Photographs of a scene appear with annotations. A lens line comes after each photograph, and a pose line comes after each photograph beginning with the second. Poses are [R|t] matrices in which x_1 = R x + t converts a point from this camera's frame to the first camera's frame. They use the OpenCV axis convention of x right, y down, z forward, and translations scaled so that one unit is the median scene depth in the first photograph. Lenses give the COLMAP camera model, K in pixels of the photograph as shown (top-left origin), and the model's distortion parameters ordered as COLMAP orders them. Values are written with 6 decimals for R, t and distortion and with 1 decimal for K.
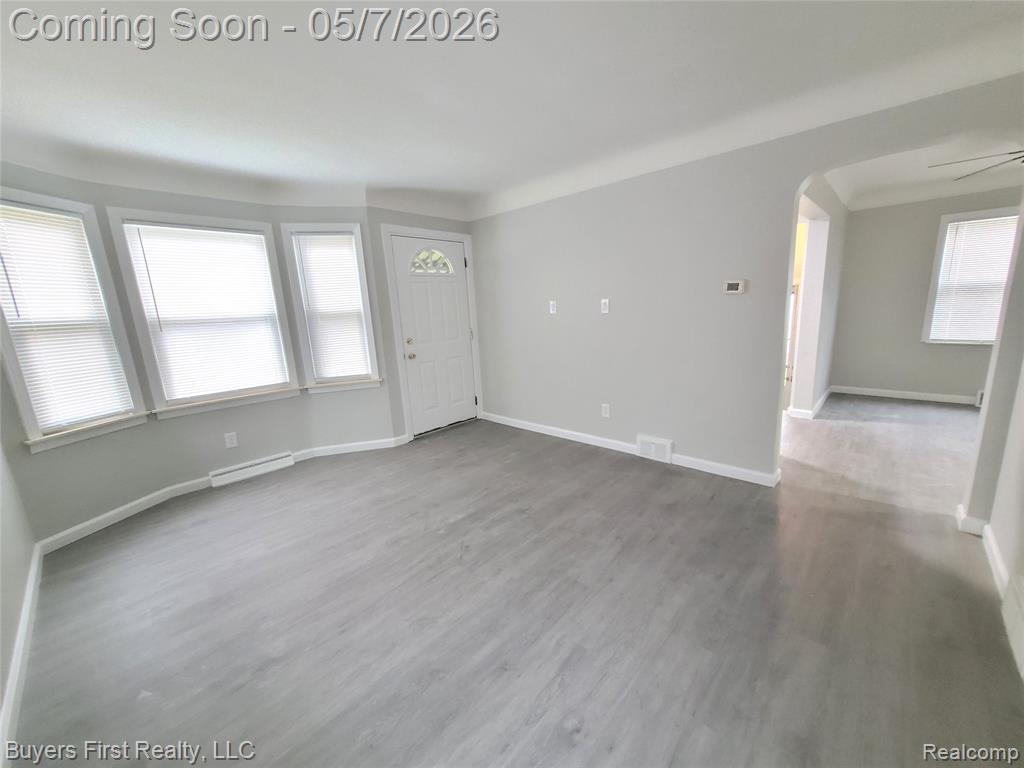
lens RADIAL K [[399.3, 0, 521.9], [0, 399.3, 388.7], [0, 0, 1]] dist [0.002674, -0.000695]
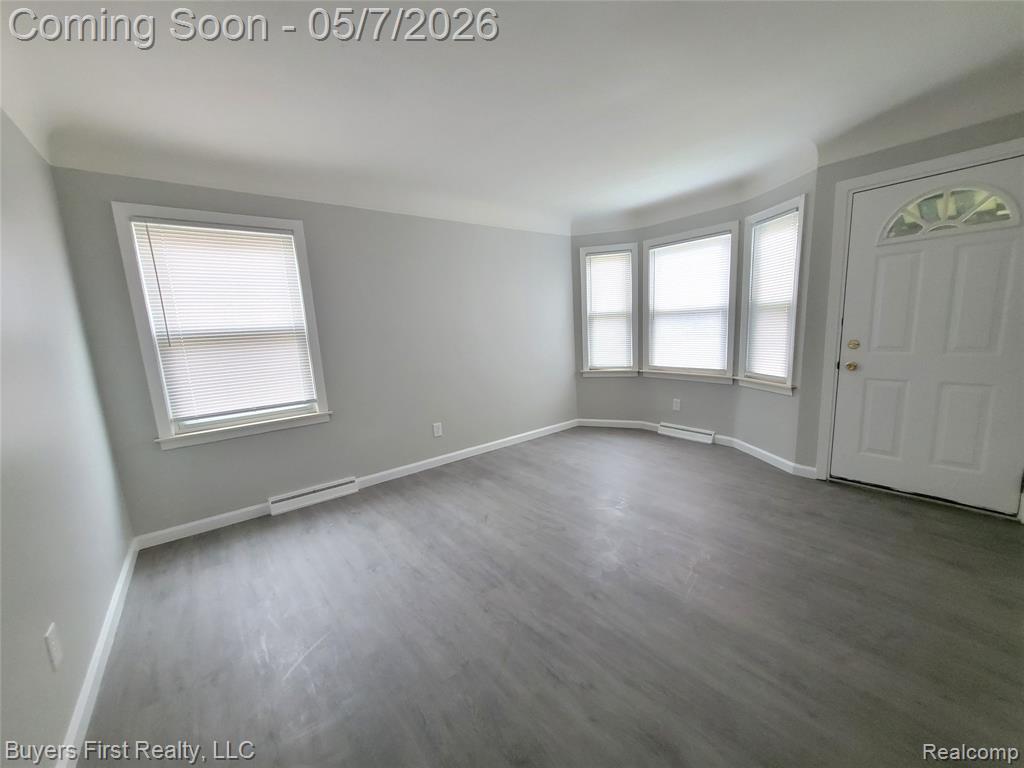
lens RADIAL K [[399.3, 0, 518.8], [0, 399.3, 389.5], [0, 0, 1]] dist [0.002674, -0.000695]
pose [[-0.141042, 0.214202, -0.966553, 0.574760], [-0.145264, 0.961268, 0.234228, -0.144914], [0.979288, 0.173441, -0.104464, 0.614411]]
